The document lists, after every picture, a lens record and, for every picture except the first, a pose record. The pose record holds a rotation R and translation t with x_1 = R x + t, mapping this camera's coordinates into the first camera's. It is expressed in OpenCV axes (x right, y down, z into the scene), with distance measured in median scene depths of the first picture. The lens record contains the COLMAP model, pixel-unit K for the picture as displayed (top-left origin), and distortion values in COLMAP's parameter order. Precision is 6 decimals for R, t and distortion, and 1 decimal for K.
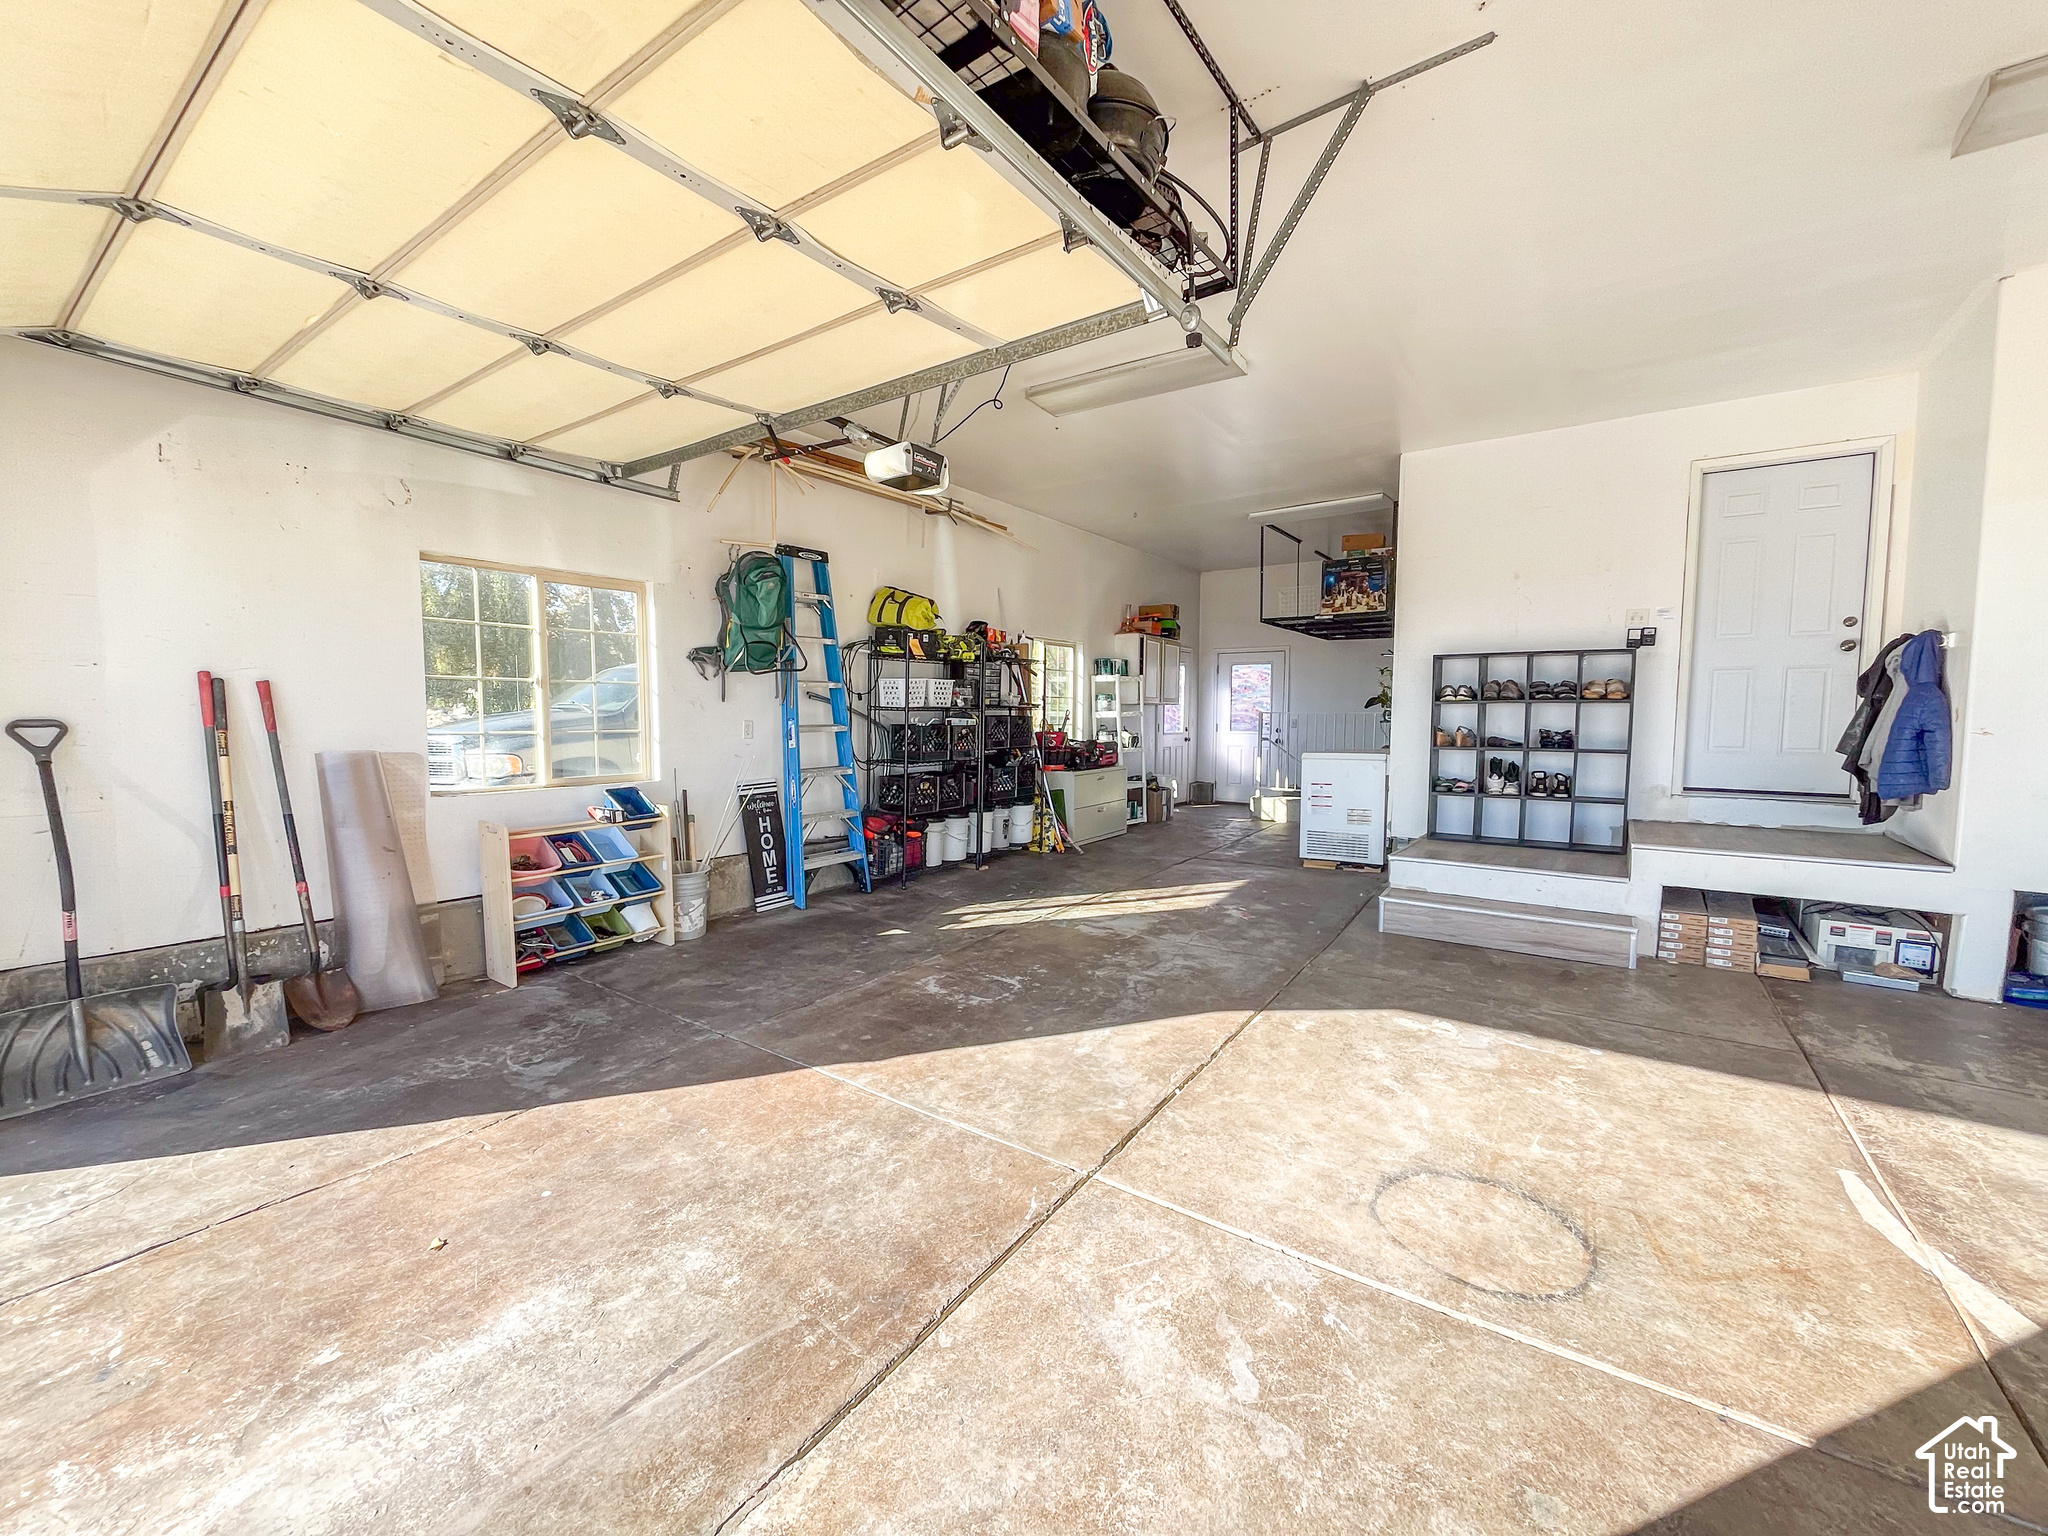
lens RADIAL K [[829.7, 0, 1022.5], [0, 829.7, 773.6], [0, 0, 1]] dist [-0.008555, 0.001472]
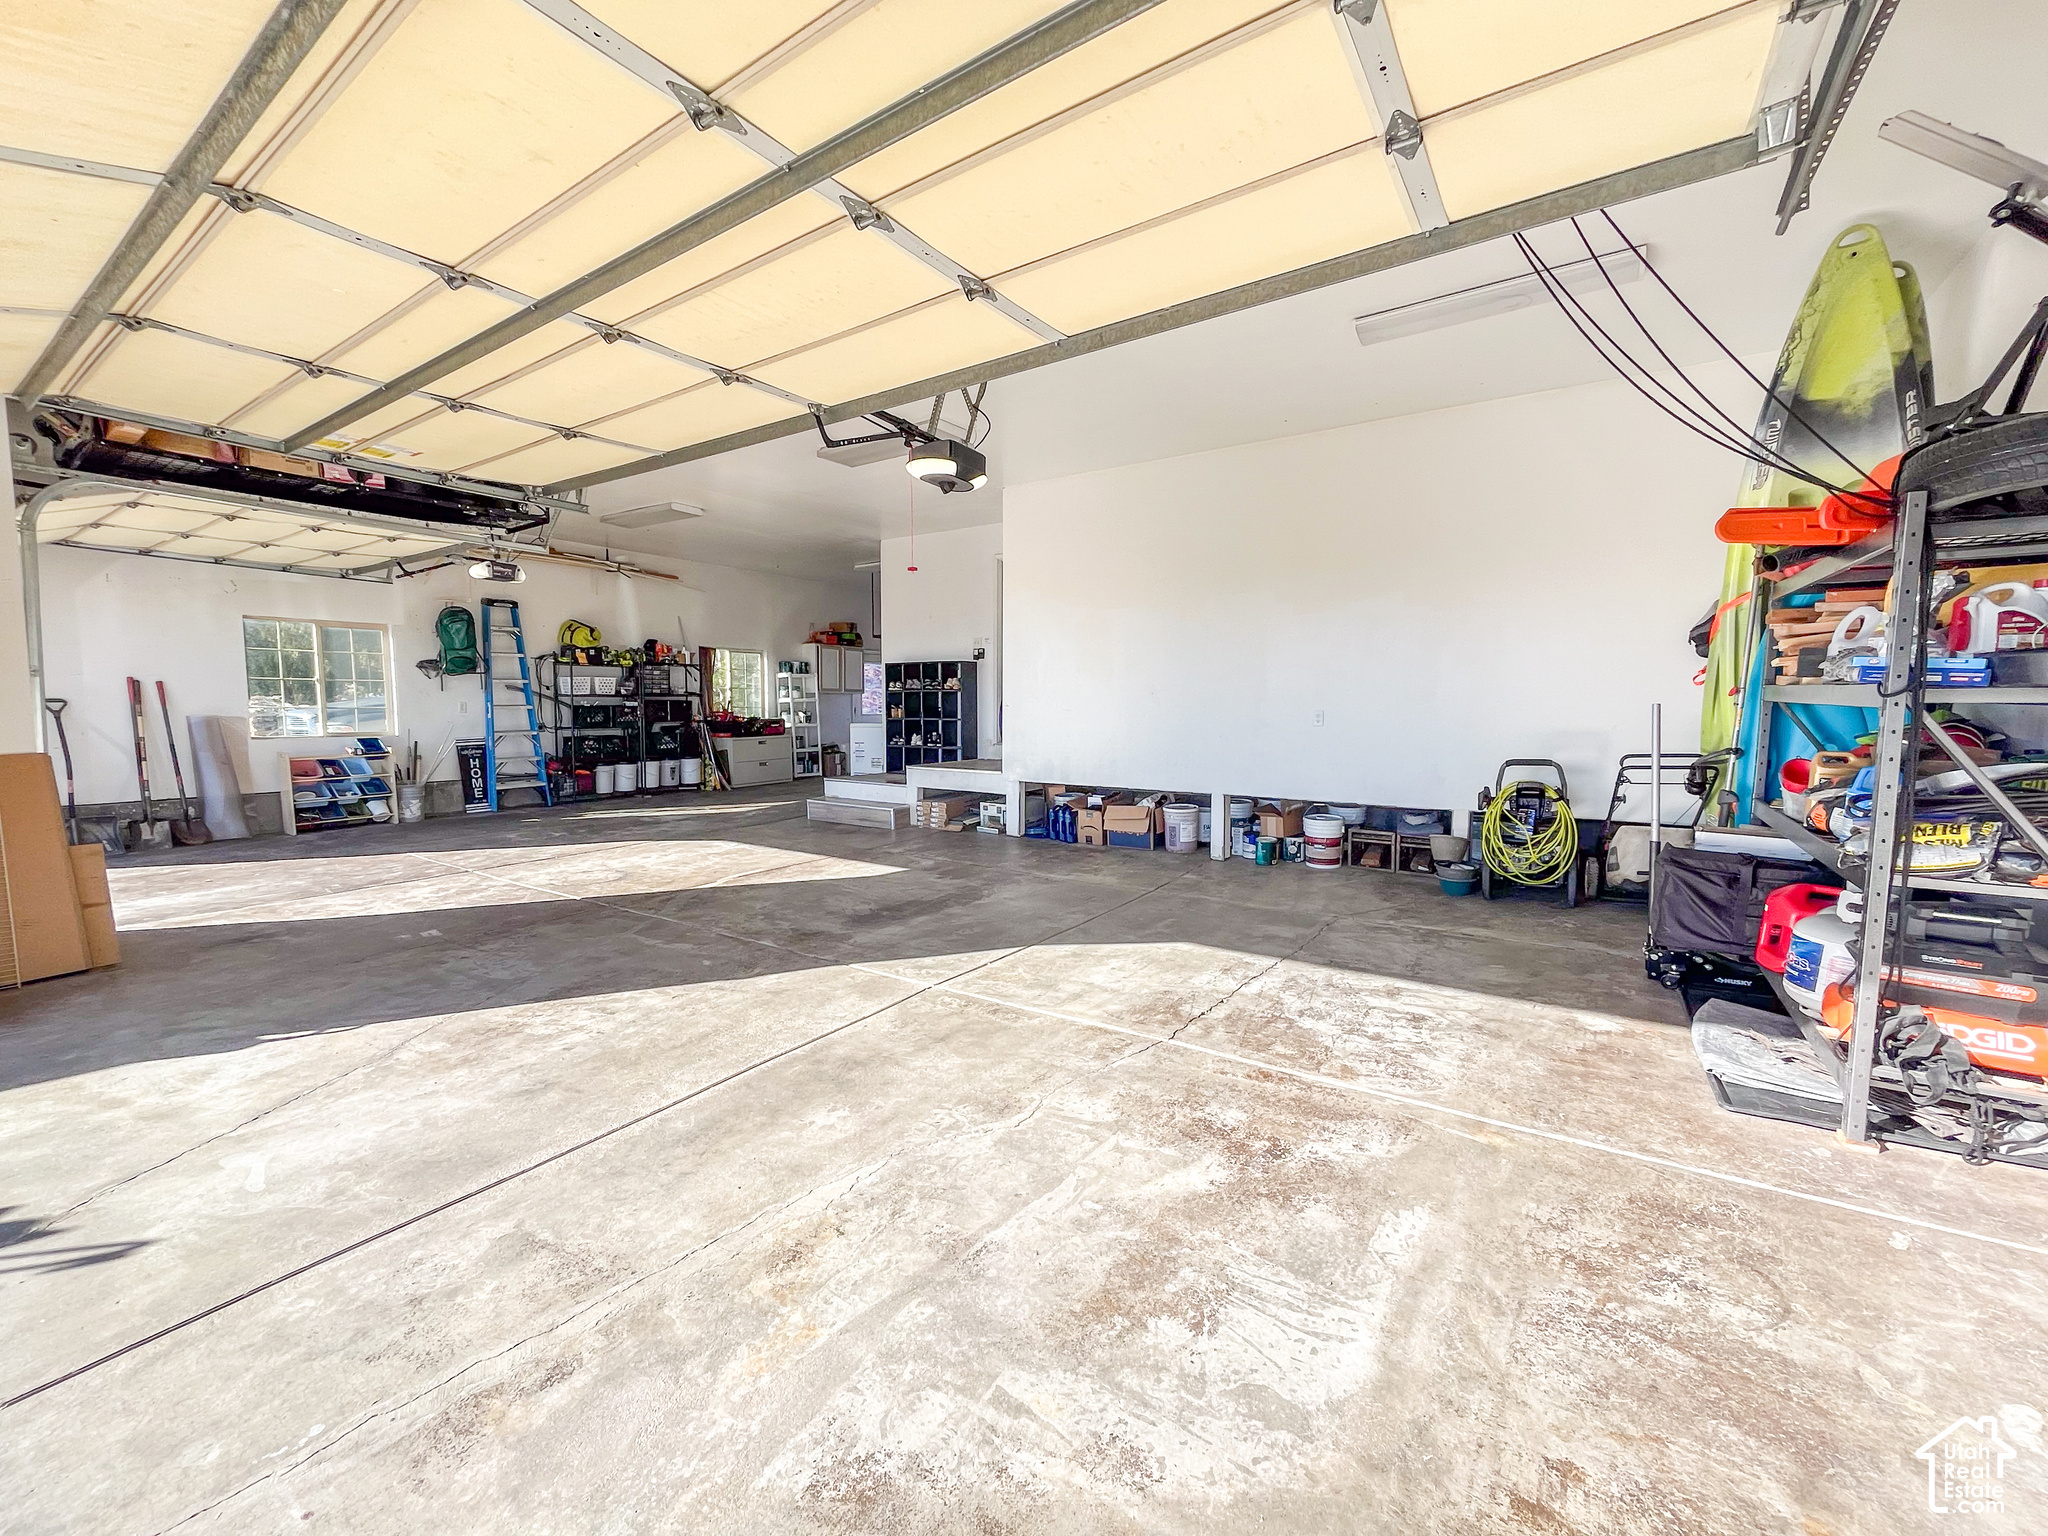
lens RADIAL K [[829.7, 0, 1025.8], [0, 829.7, 772.6], [0, 0, 1]] dist [-0.008555, 0.001472]
pose [[0.999713, -0.002903, 0.023775, 1.016460], [0.002659, 0.999943, 0.010302, 0.086090], [-0.023804, -0.010236, 0.999664, -0.948403]]
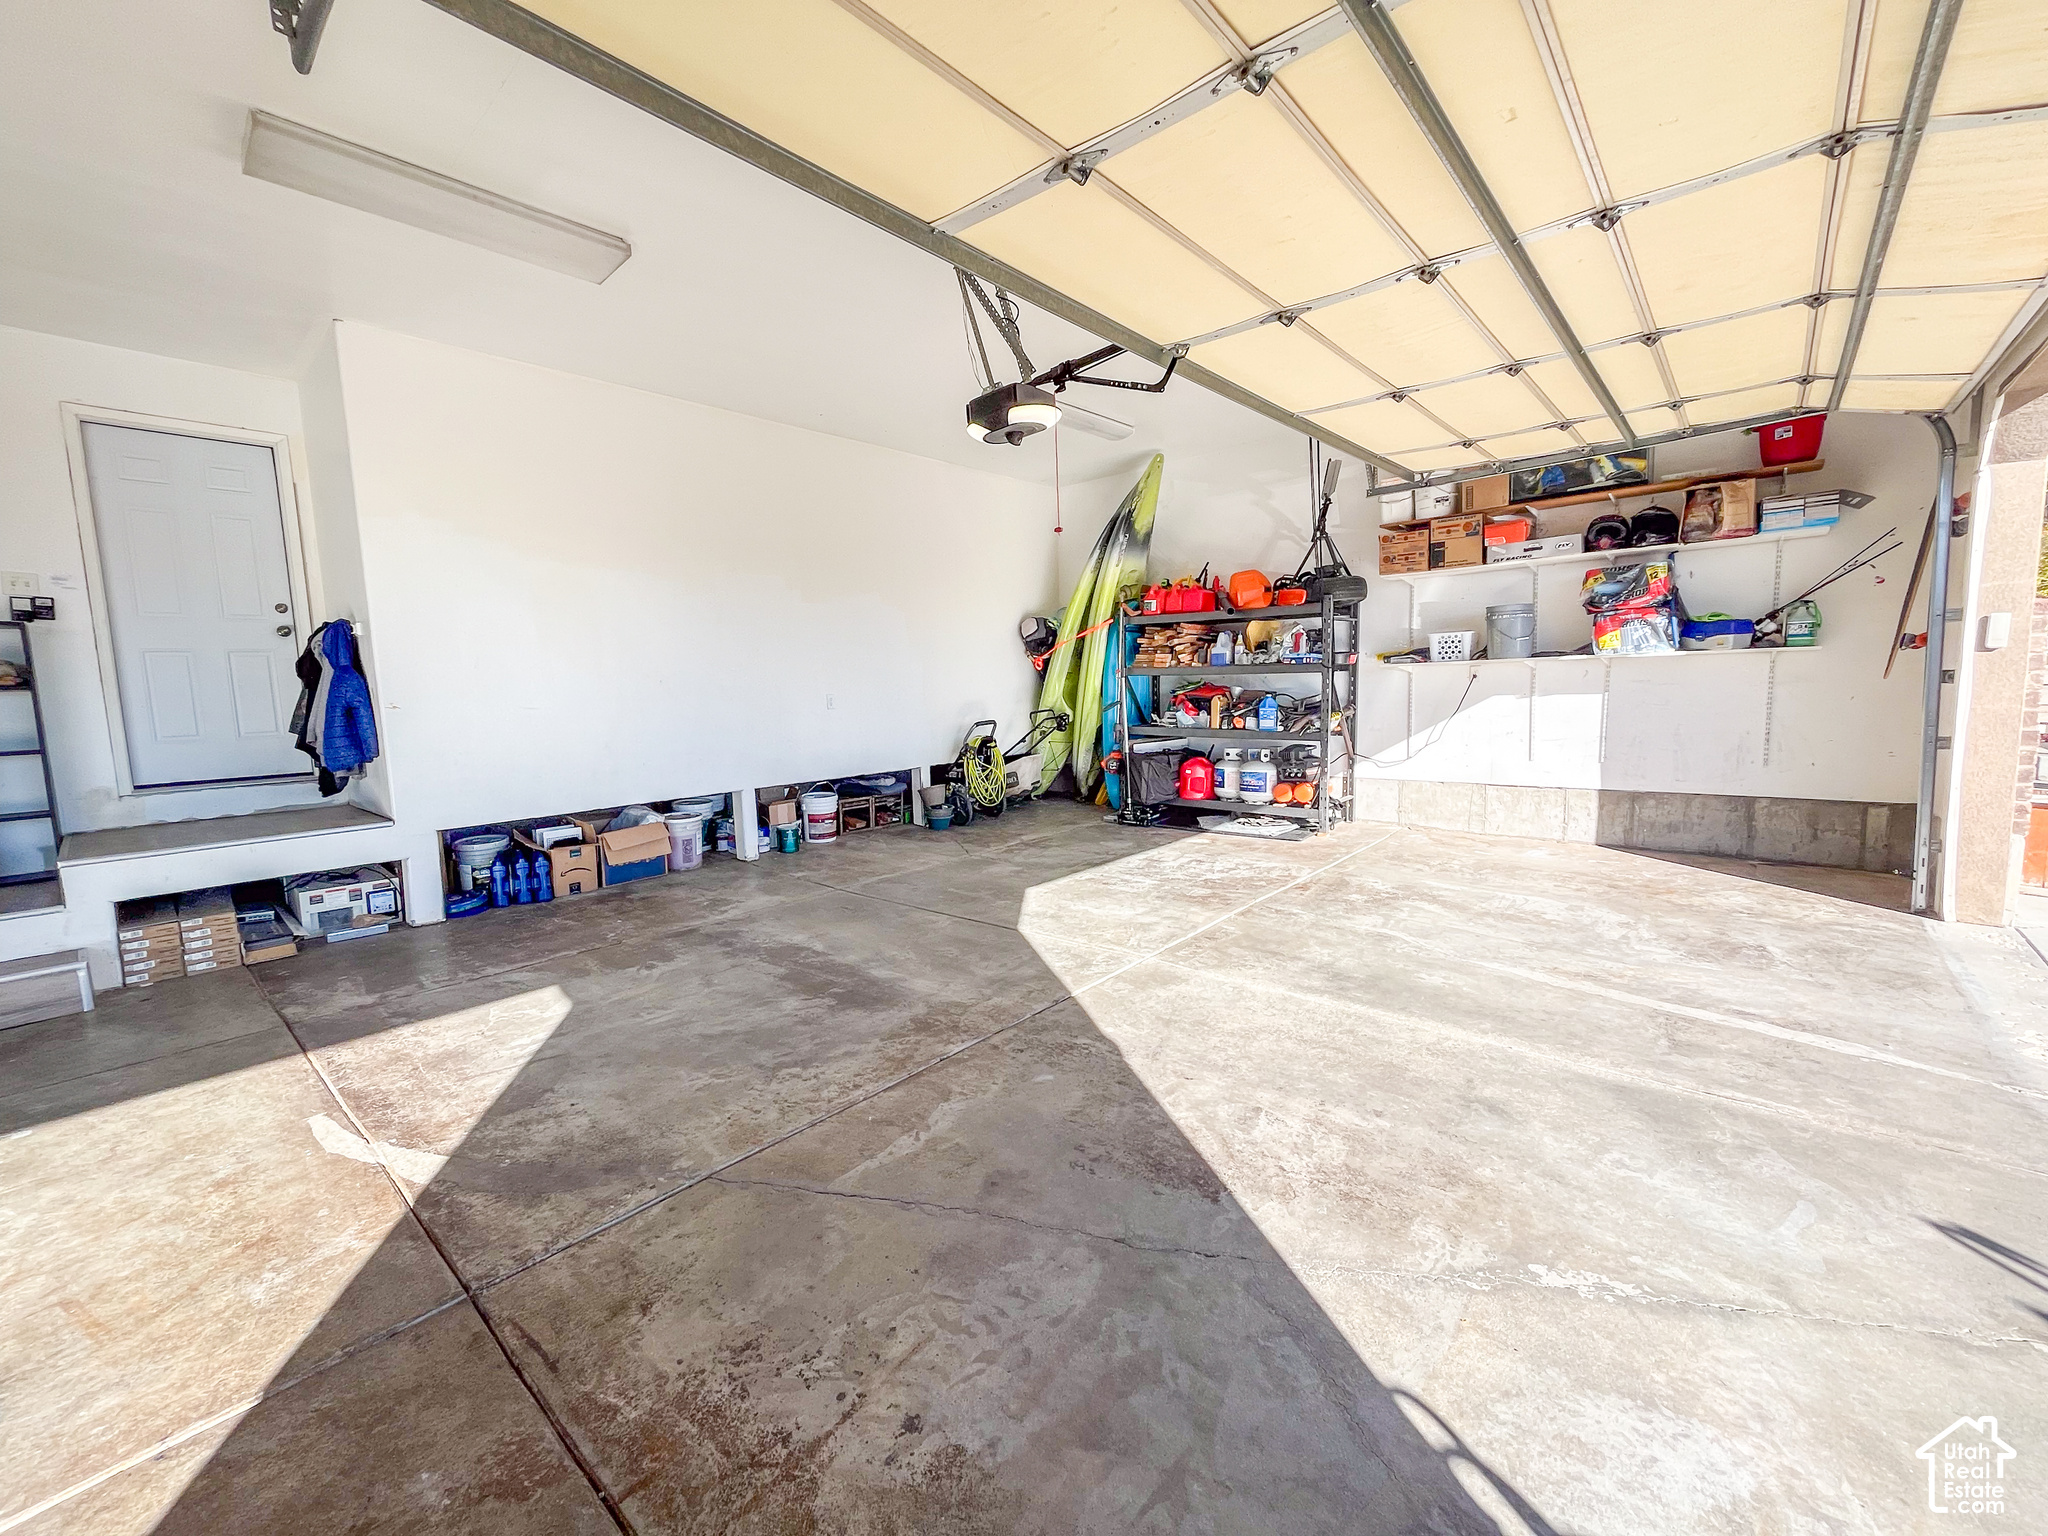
lens RADIAL K [[829.7, 0, 1032.0], [0, 829.7, 770.5], [0, 0, 1]] dist [-0.008555, 0.001472]
pose [[0.100526, -0.113391, 0.988452, 0.049676], [0.107367, 0.988919, 0.102525, 0.016605], [-0.989124, 0.095820, 0.111586, -0.045649]]
